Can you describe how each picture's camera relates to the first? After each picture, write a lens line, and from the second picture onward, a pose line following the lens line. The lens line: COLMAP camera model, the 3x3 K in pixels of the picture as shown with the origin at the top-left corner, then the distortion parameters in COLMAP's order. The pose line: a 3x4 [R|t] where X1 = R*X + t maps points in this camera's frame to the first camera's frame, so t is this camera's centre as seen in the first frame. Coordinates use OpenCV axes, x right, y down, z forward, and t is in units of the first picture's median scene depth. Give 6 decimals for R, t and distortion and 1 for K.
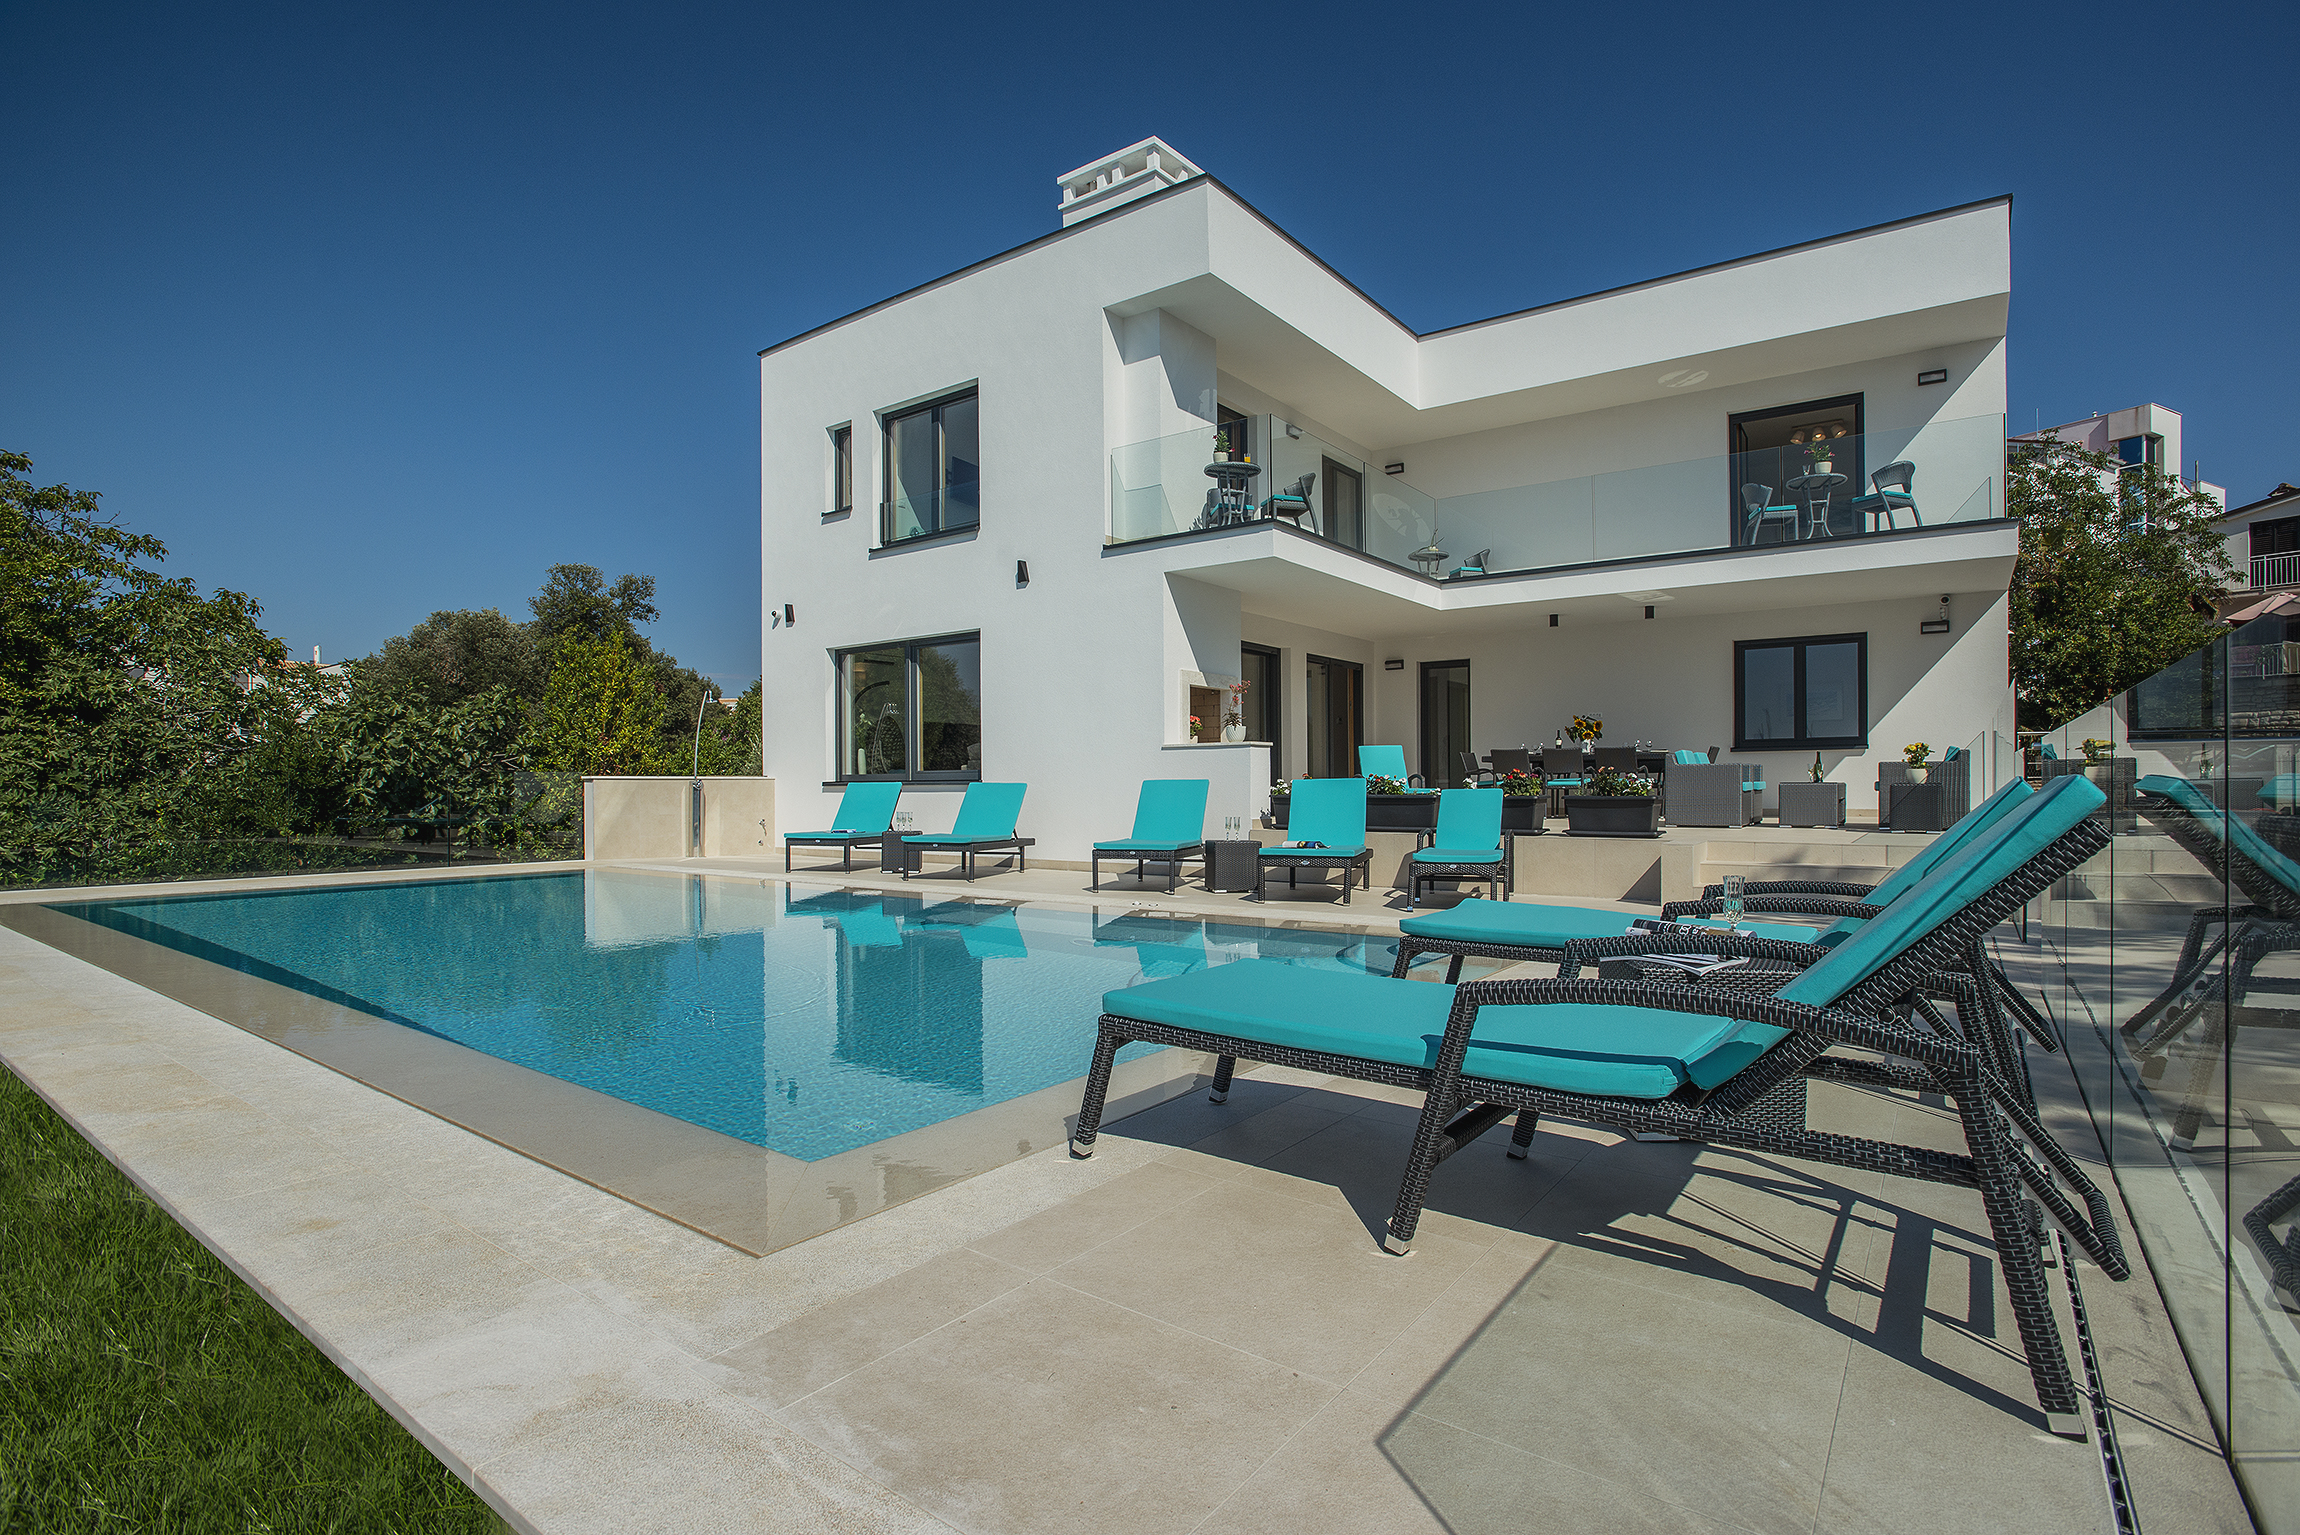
lens RADIAL K [[1105.9, 0, 1150.7], [0, 1105.9, 766.4], [0, 0, 1]] dist [-0.037635, 0.001823]
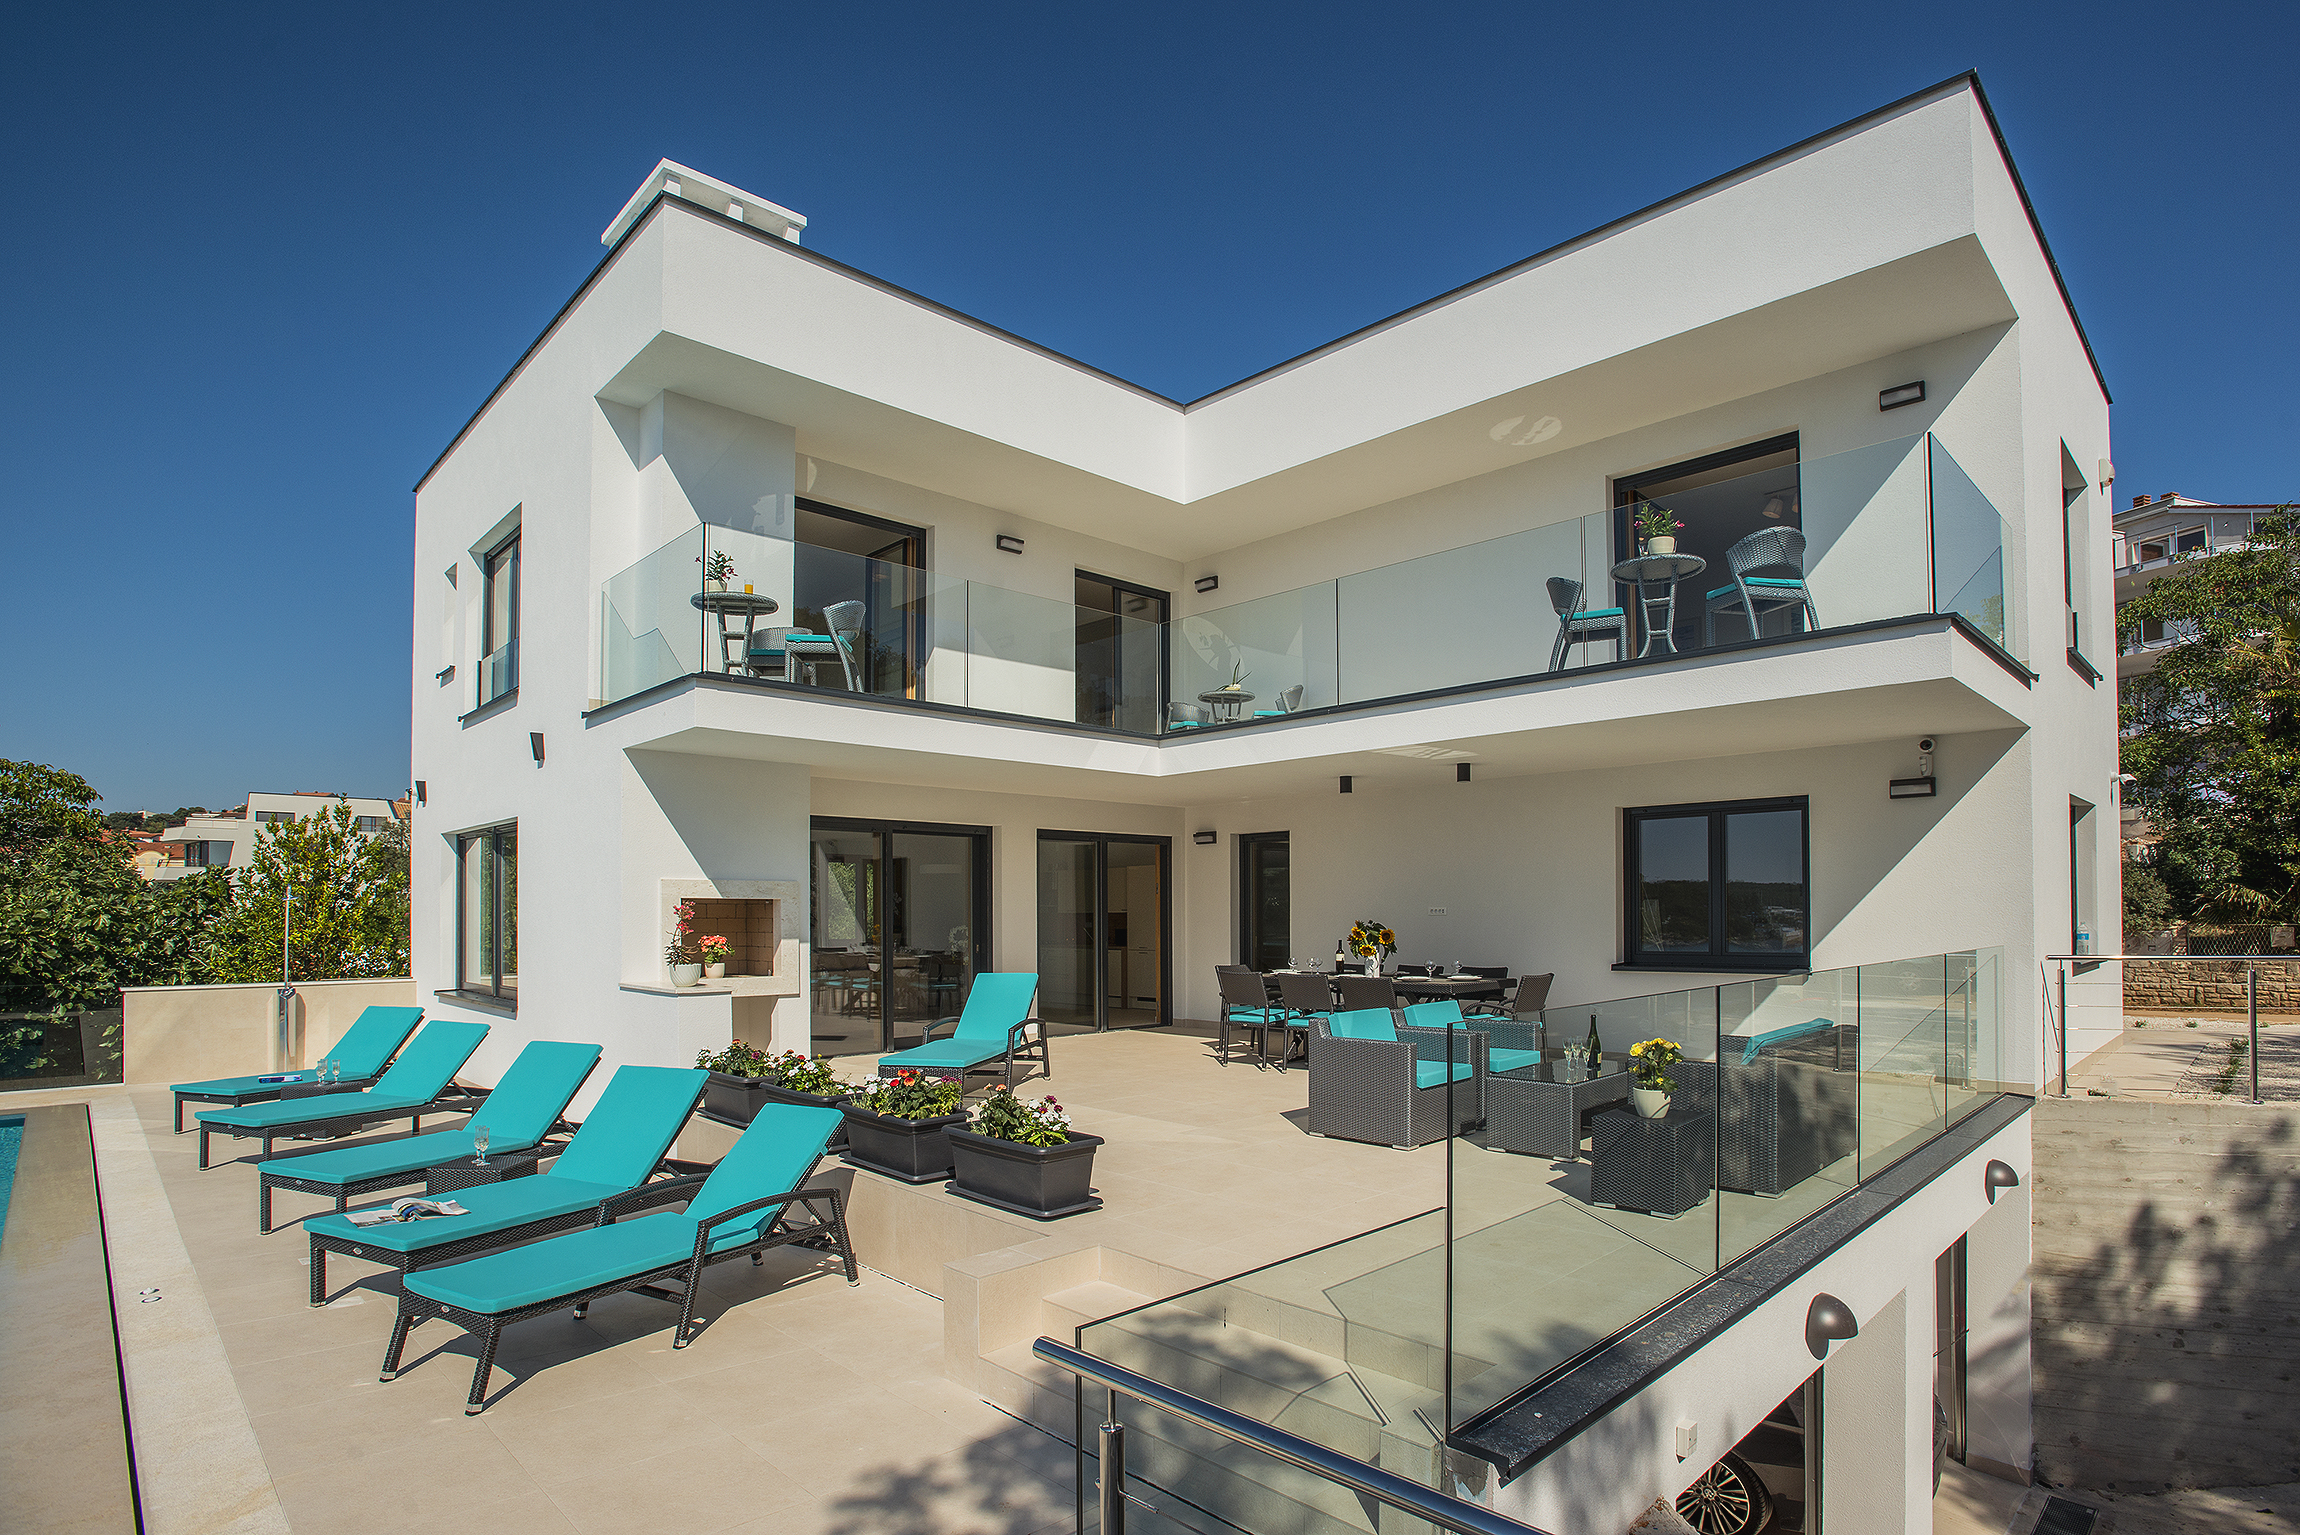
lens RADIAL K [[1105.9, 0, 1146.4], [0, 1105.9, 882.9], [0, 0, 1]] dist [-0.037635, 0.001823]
pose [[0.980310, 0.004655, -0.197409, 0.399575], [-0.007000, 0.999913, -0.011183, -0.061665], [0.197339, 0.012344, 0.980257, 0.284263]]
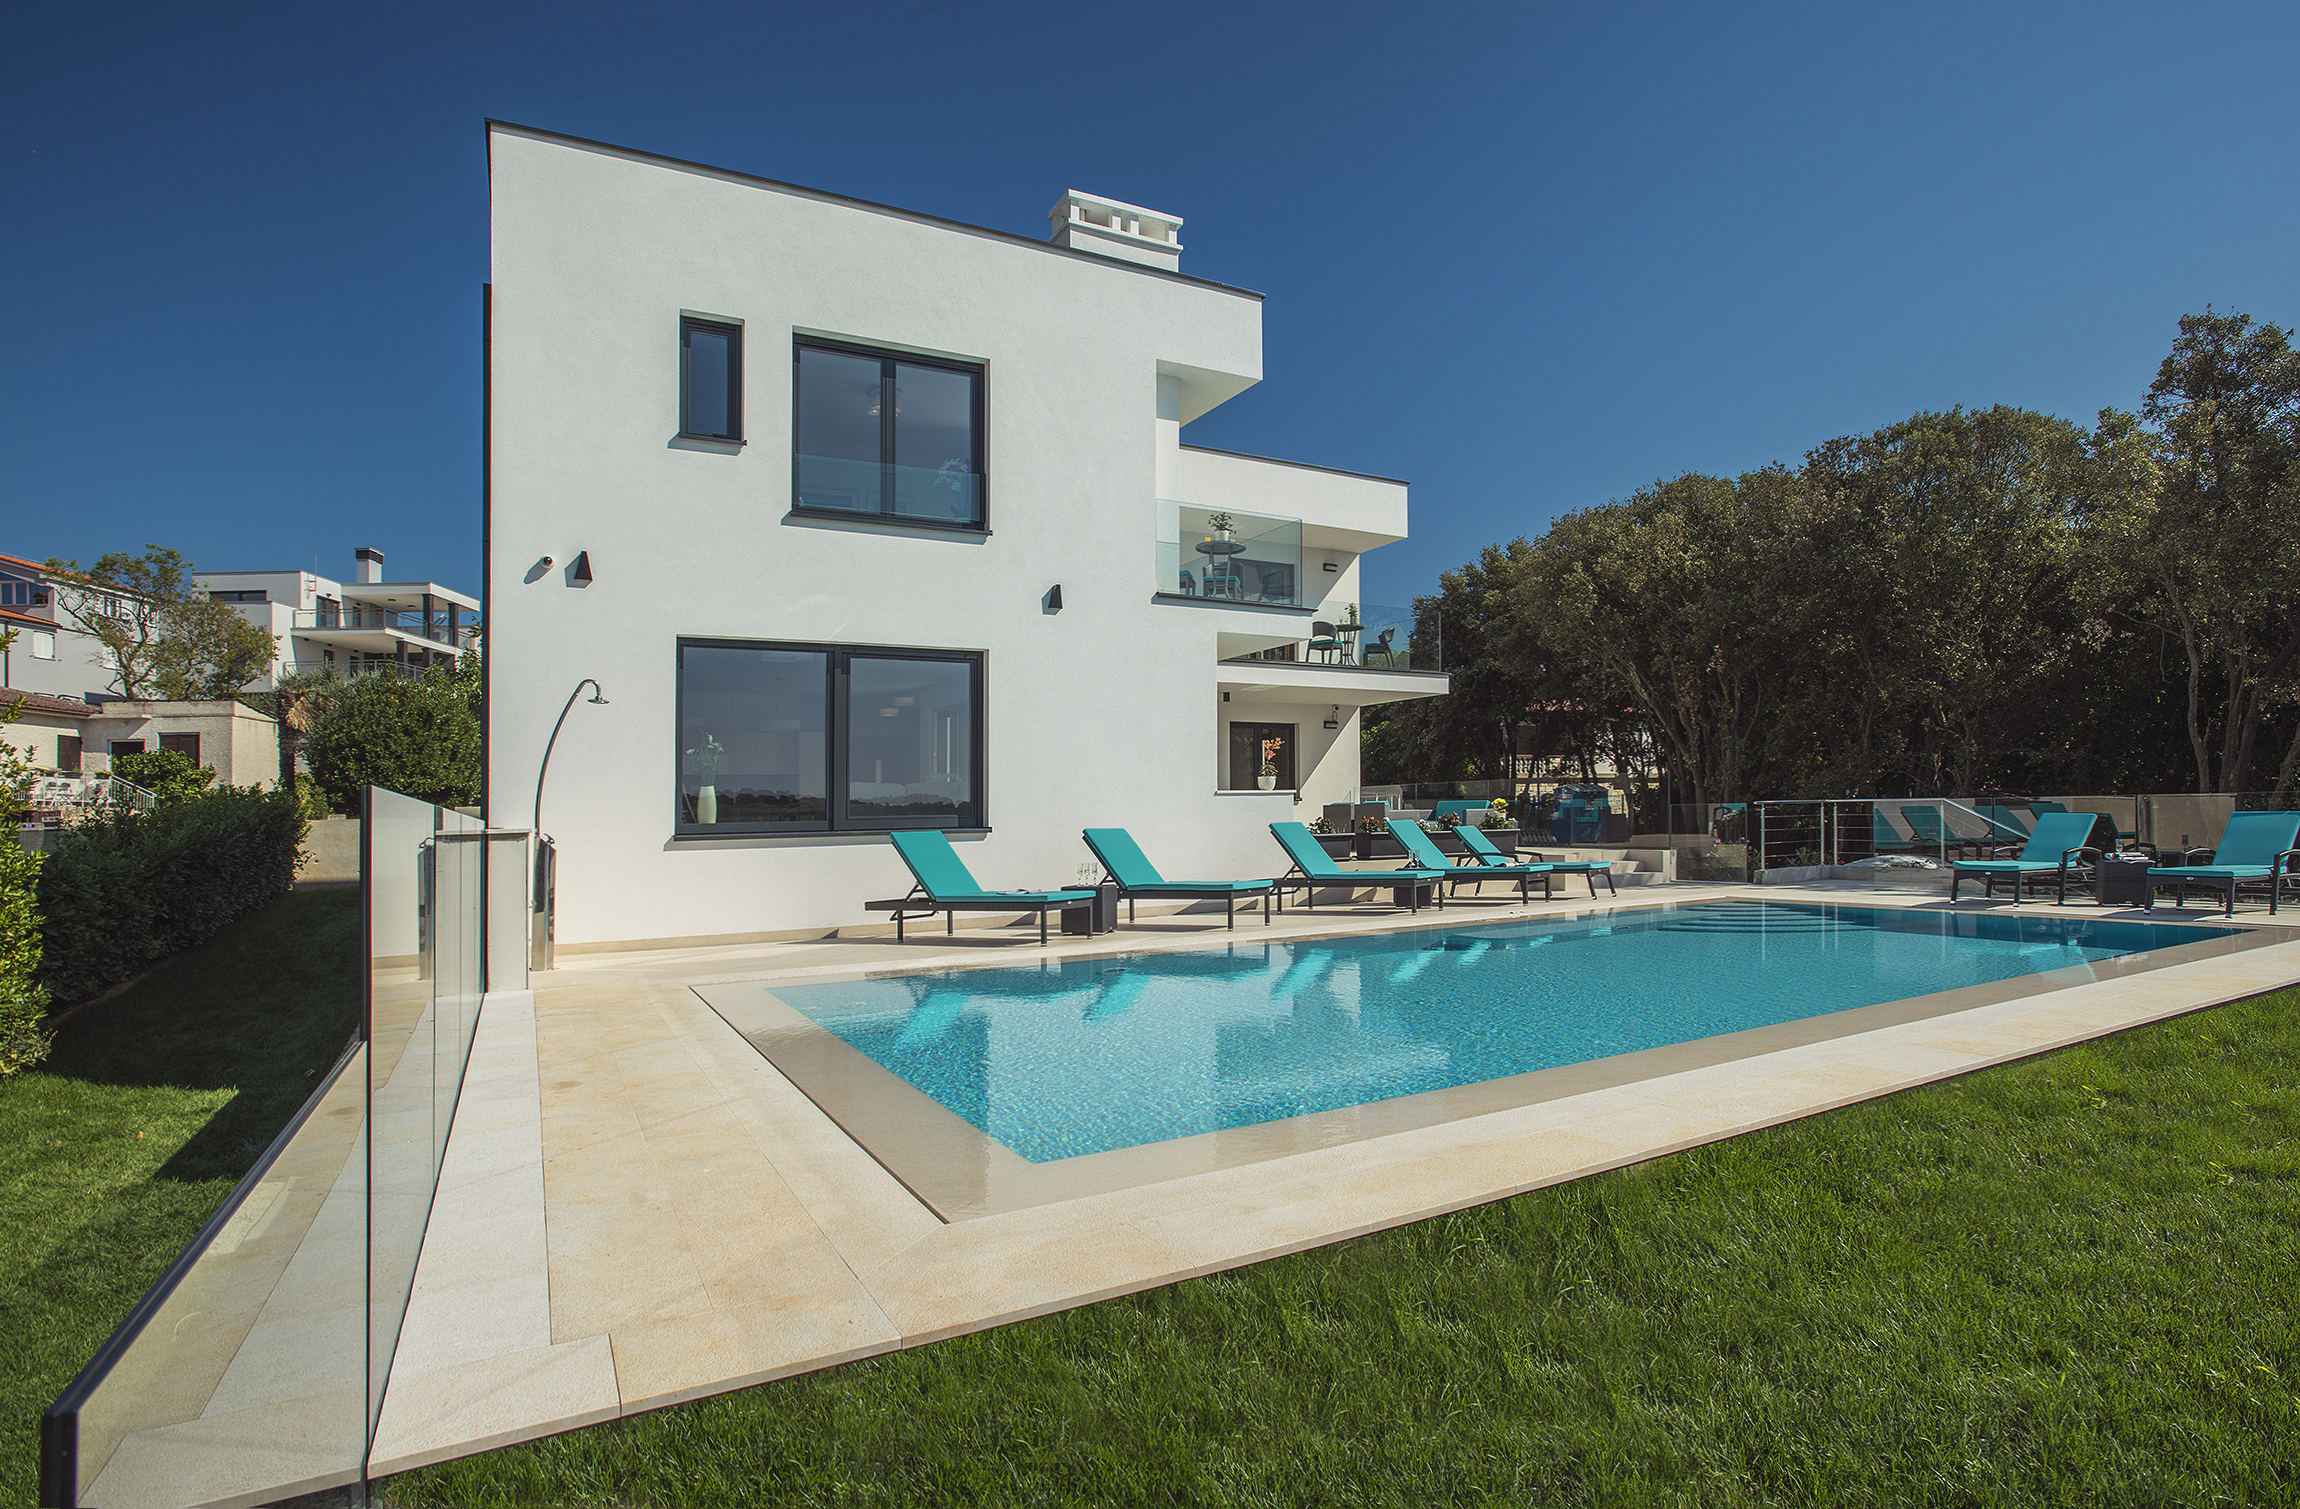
lens RADIAL K [[1174.3, 0, 1151.3], [0, 1174.3, 764.8], [0, 0, 1]] dist [-0.030760, -0.000413]
pose [[0.432878, 0.040309, 0.900551, -0.887594], [0.003574, 0.998915, -0.046429, 0.006919], [-0.901445, 0.023317, 0.432265, 0.480177]]
